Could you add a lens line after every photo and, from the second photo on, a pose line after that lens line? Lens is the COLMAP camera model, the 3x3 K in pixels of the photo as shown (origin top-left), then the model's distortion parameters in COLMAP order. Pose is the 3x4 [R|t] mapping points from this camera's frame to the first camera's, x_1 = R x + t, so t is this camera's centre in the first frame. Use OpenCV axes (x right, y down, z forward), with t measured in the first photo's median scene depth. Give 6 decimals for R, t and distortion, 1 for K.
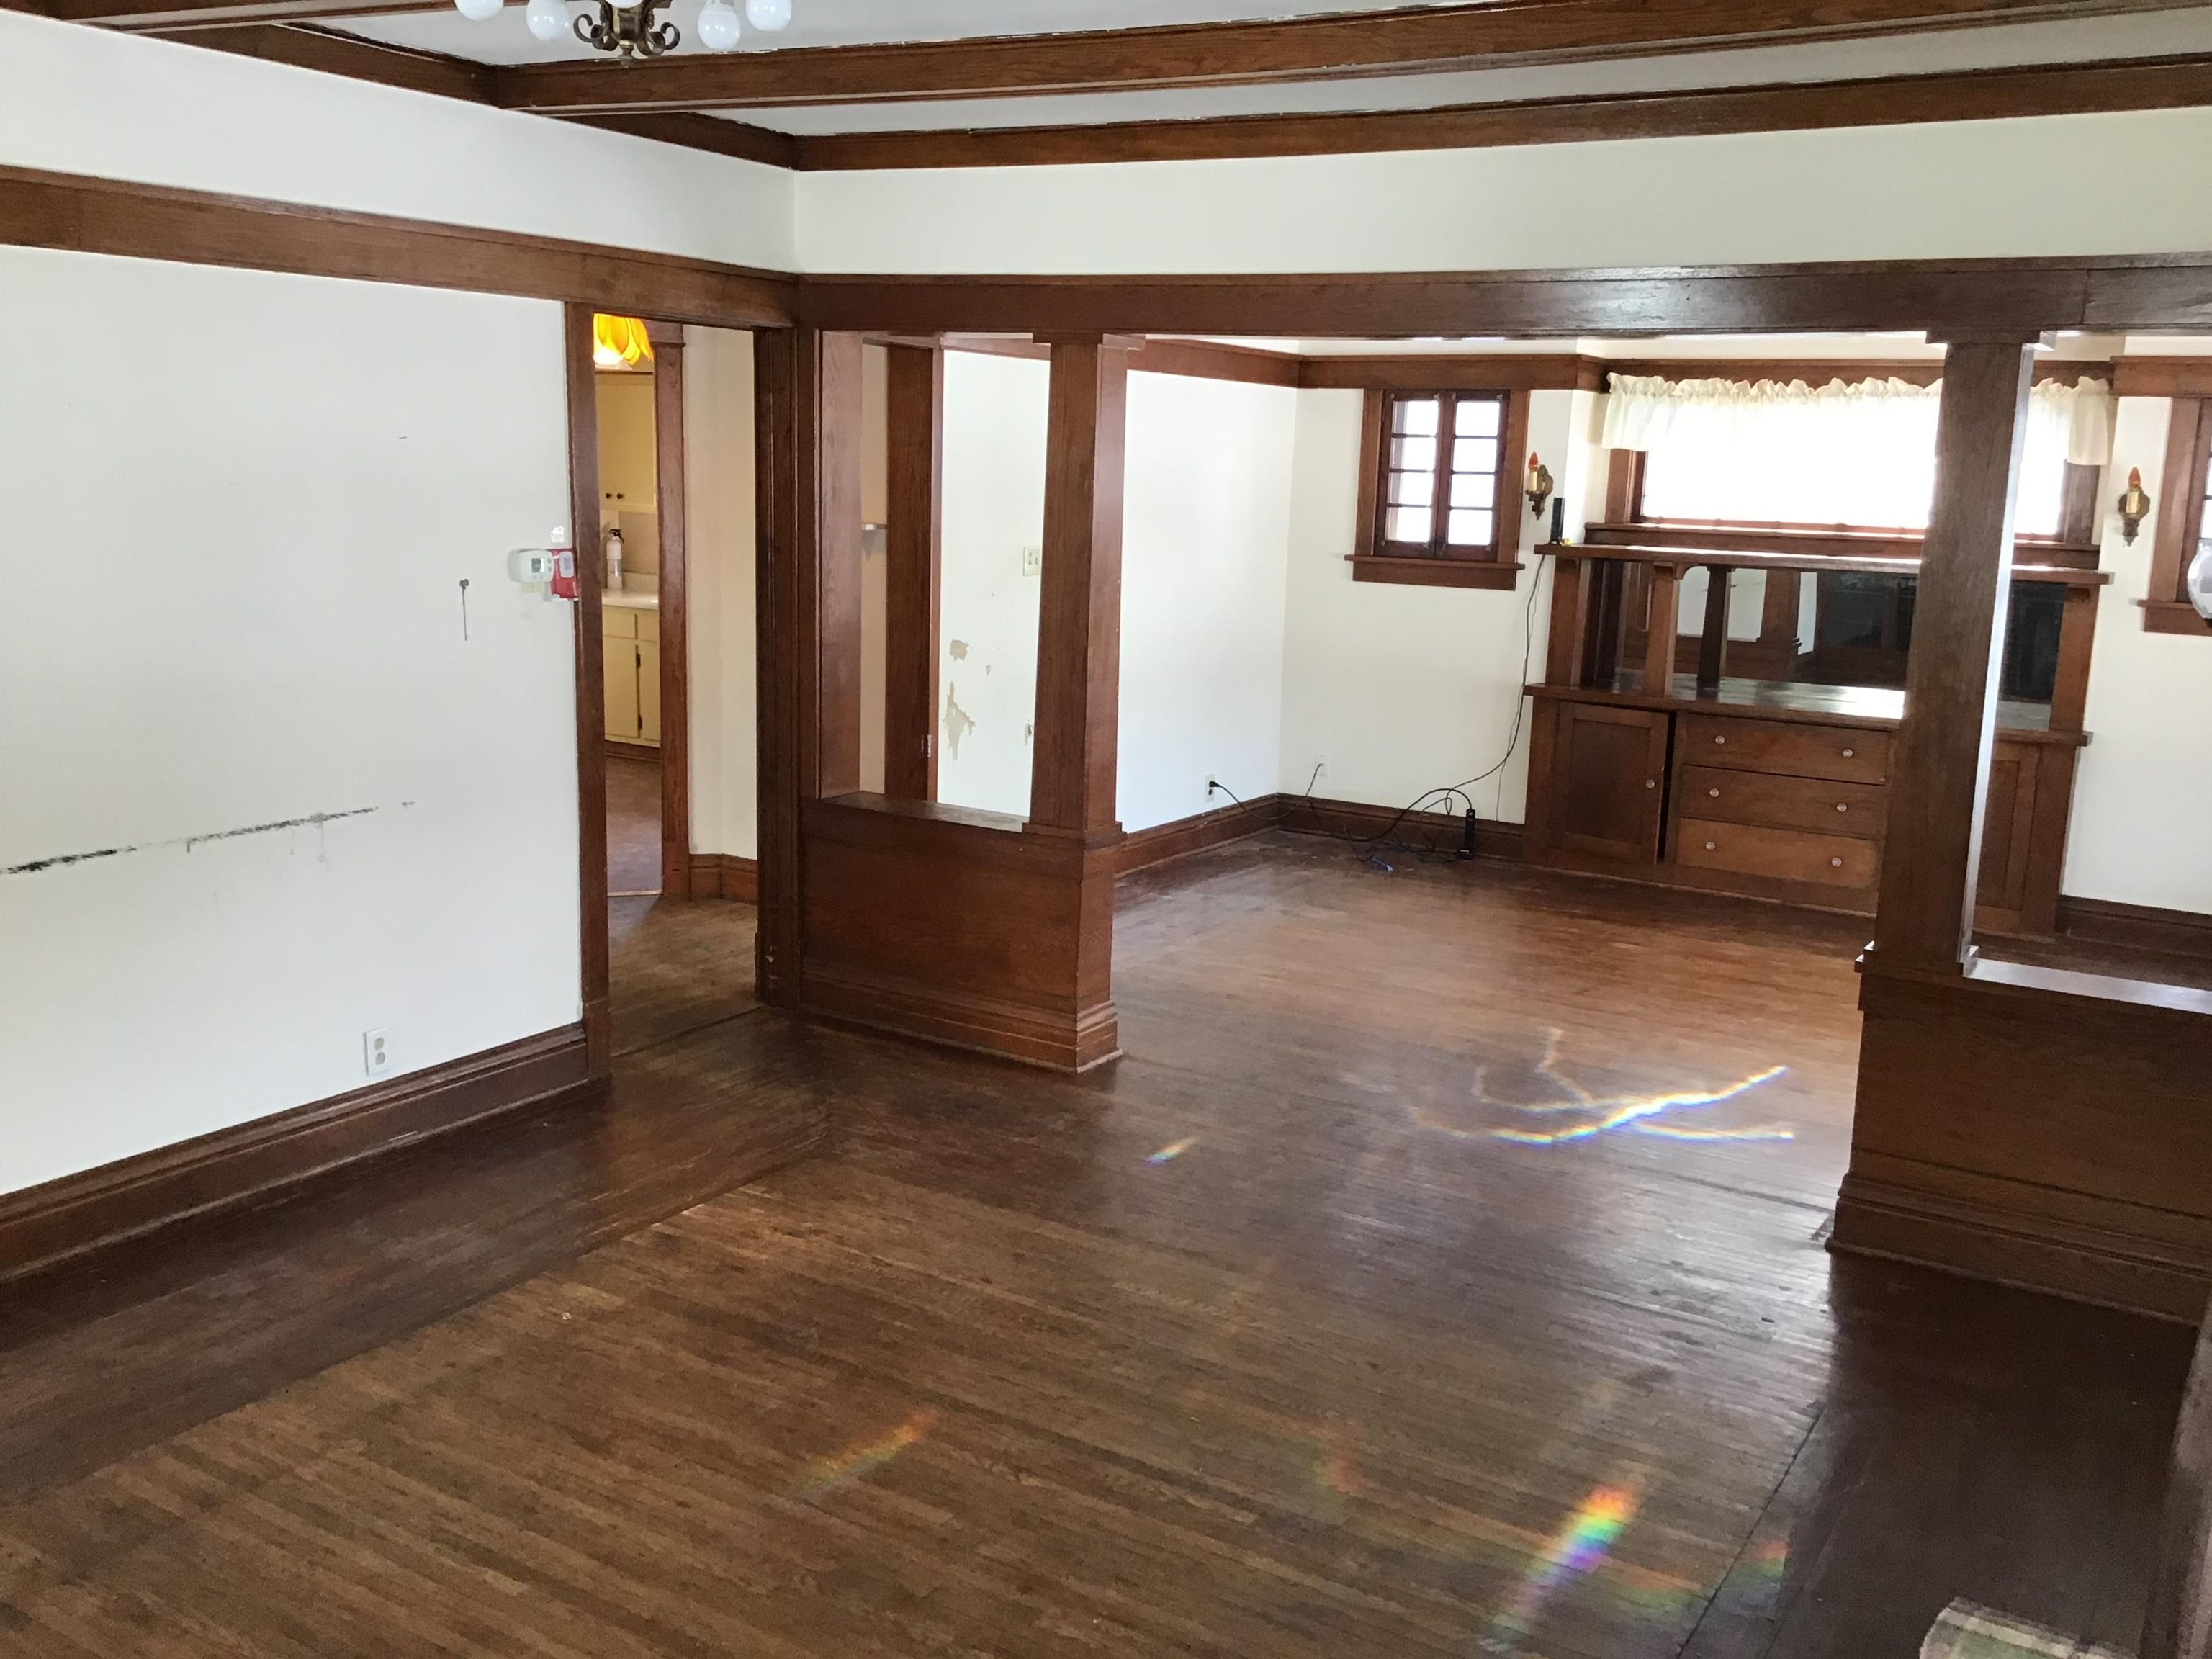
lens RADIAL K [[2033.9, 0, 1106.0], [0, 2033.9, 829.5], [0, 0, 1]] dist [0.074797, -0.152326]
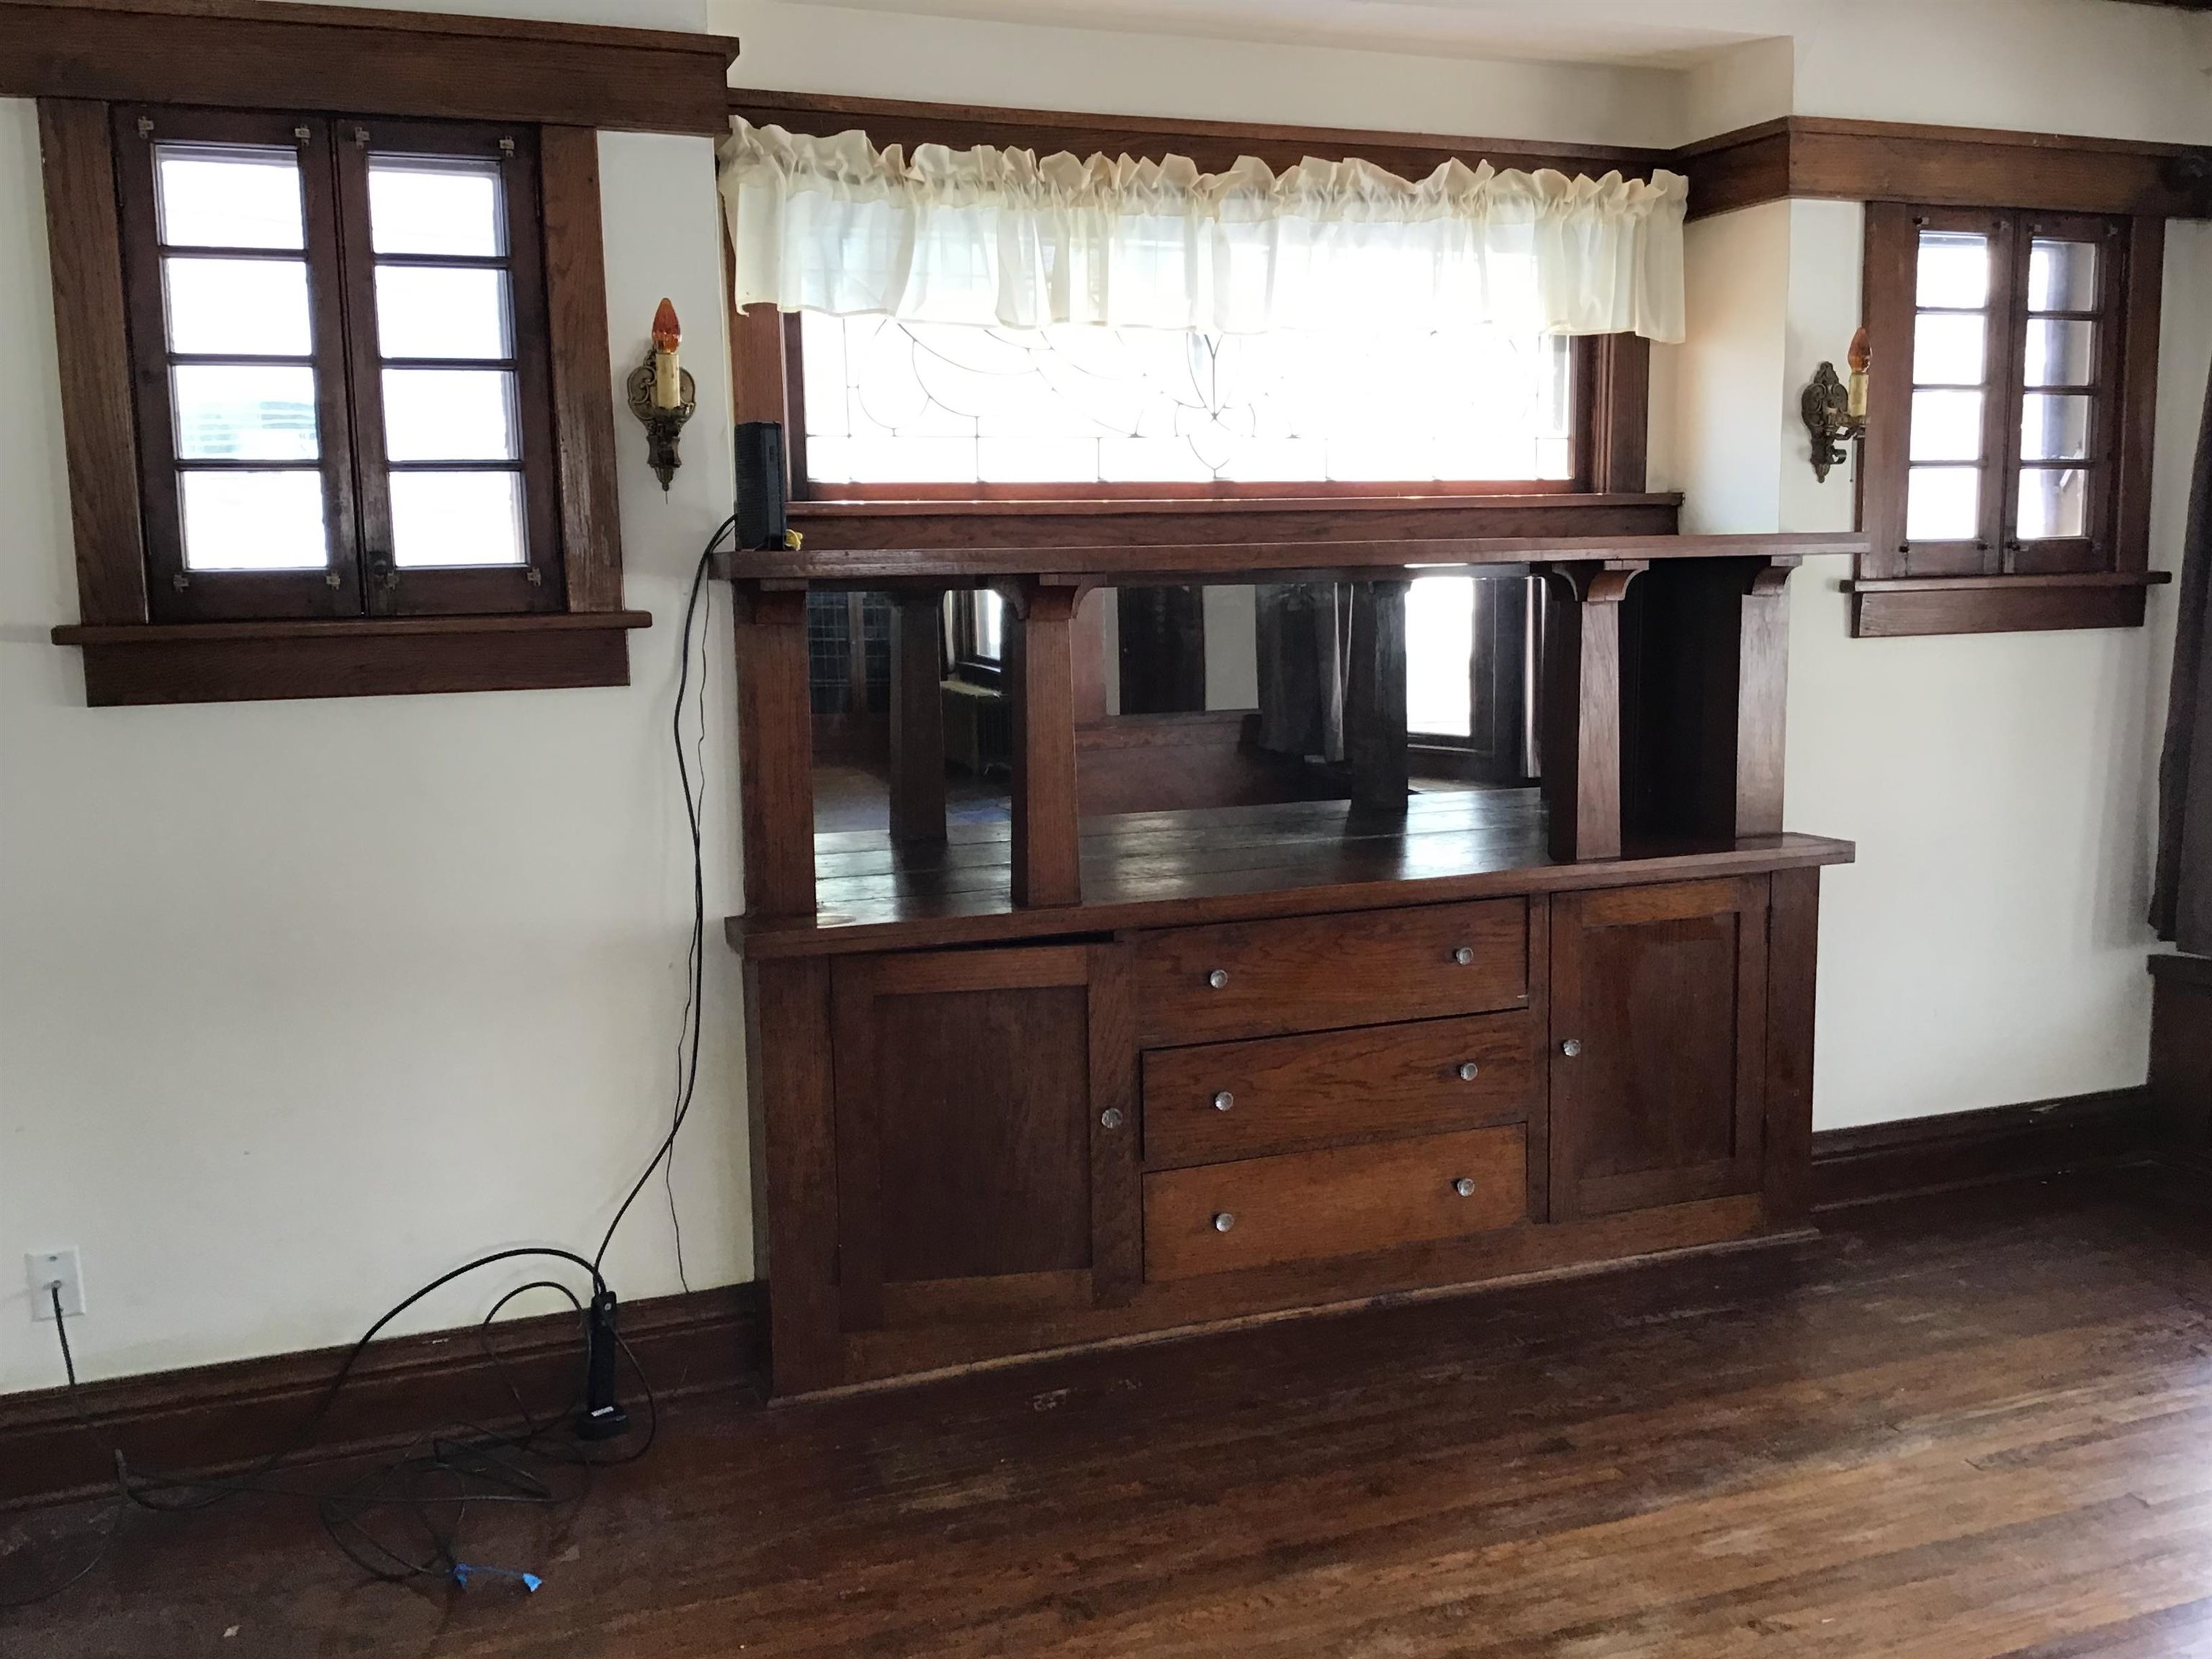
lens RADIAL K [[2033.9, 0, 1106.0], [0, 2033.9, 829.5], [0, 0, 1]] dist [0.074797, -0.152326]
pose [[0.589607, -0.149113, 0.793807, -0.043795], [0.184908, 0.981629, 0.047052, -0.093799], [-0.786239, 0.119039, 0.606347, 0.718973]]
